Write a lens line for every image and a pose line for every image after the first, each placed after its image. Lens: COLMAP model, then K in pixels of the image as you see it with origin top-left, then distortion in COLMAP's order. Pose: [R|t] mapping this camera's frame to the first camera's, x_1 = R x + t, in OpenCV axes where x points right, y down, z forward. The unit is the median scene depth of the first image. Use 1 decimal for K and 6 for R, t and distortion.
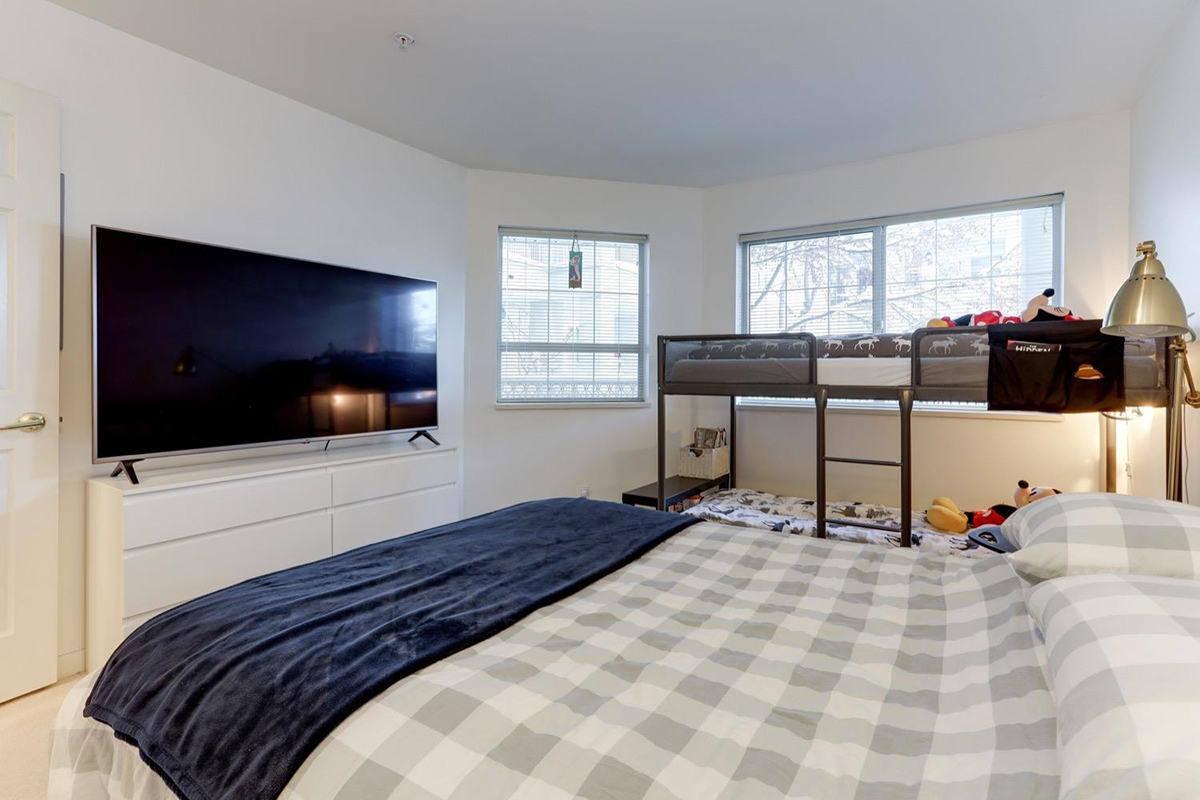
lens RADIAL K [[545.1, 0, 634.6], [0, 545.1, 375.5], [0, 0, 1]] dist [-0.008630, 0.004877]
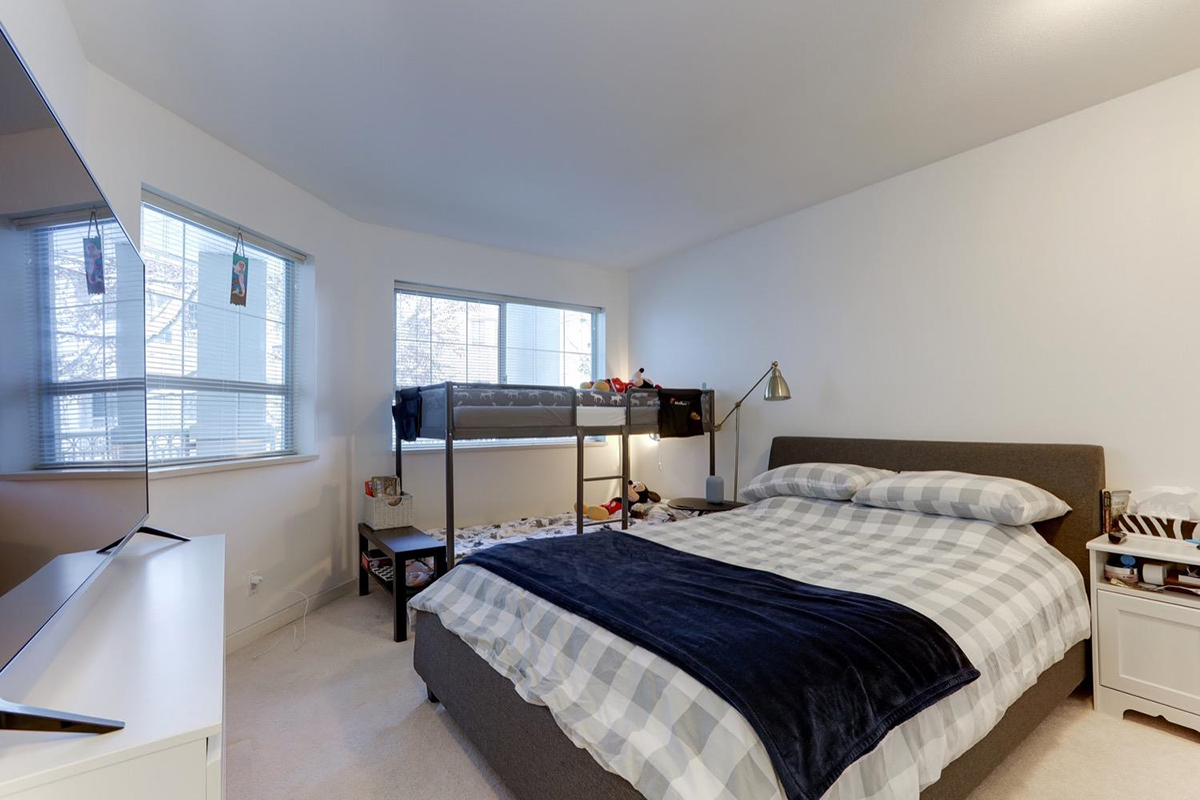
lens RADIAL K [[545.1, 0, 601.8], [0, 545.1, 405.9], [0, 0, 1]] dist [-0.008630, 0.004877]
pose [[0.414014, 0.011420, 0.910199, -0.850187], [0.010961, 0.999786, -0.017530, -0.008622], [-0.910204, 0.017235, 0.413800, 0.374621]]
